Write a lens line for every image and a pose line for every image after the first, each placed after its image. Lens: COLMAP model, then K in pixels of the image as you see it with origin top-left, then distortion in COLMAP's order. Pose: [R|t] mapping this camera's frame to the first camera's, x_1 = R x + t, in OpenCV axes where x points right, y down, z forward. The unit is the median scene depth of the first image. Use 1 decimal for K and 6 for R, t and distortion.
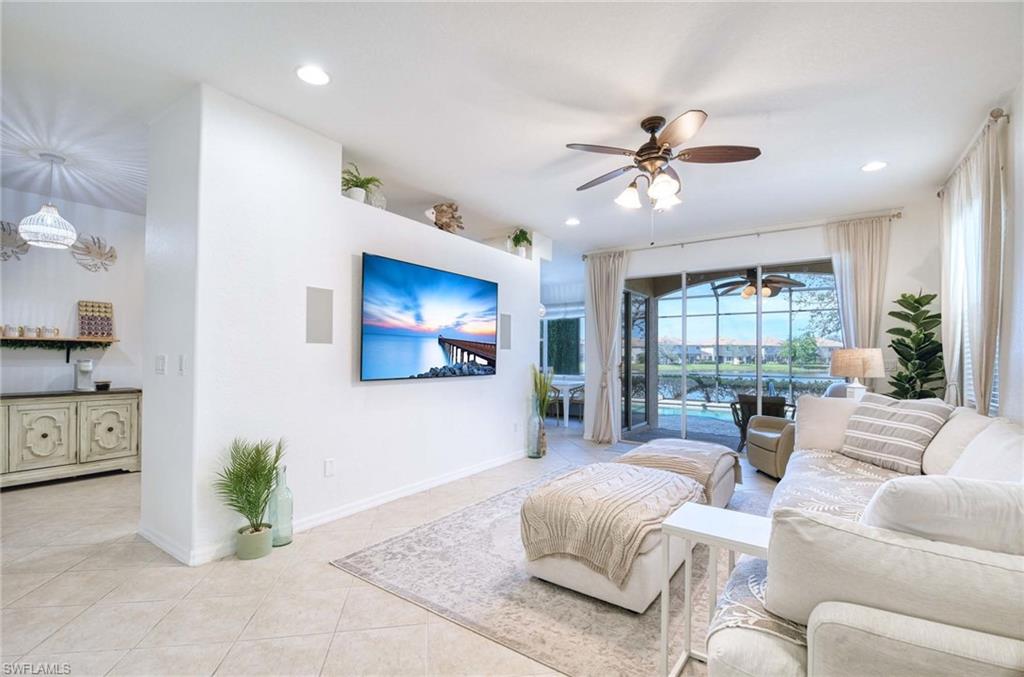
lens RADIAL K [[437.3, 0, 513.4], [0, 437.3, 353.0], [0, 0, 1]] dist [-0.000539, -0.000024]
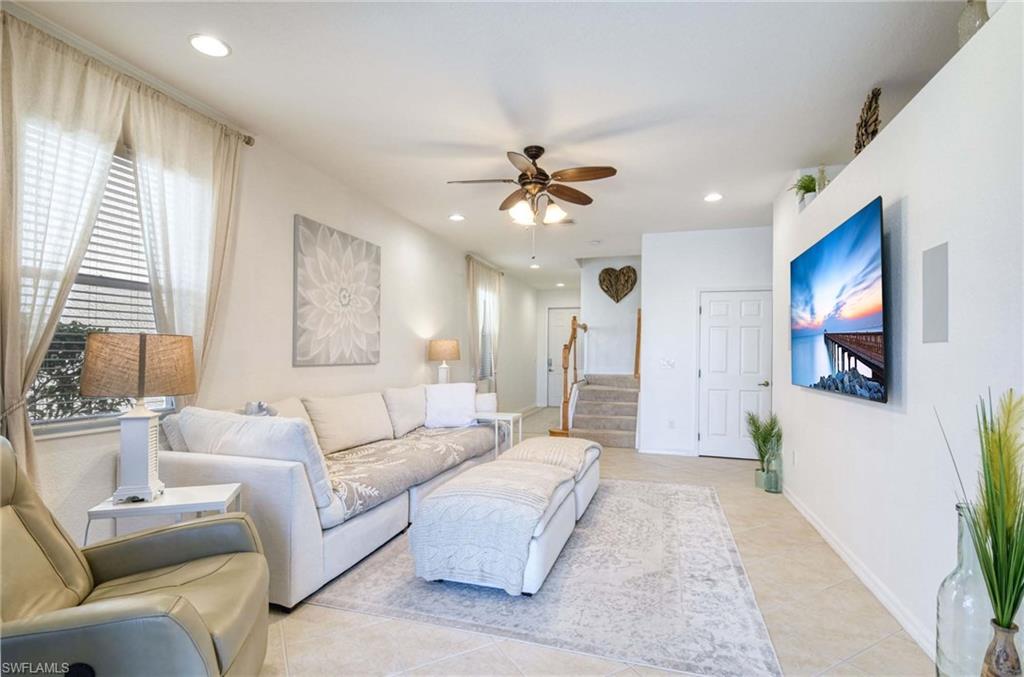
lens RADIAL K [[495.4, 0, 511.7], [0, 495.4, 357.4], [0, 0, 1]] dist [-0.000188, -0.000021]
pose [[-0.952405, -0.004766, -0.304800, 0.512306], [-0.001296, 0.999932, -0.011584, 0.011970], [0.304834, -0.010638, -0.952346, 1.504874]]
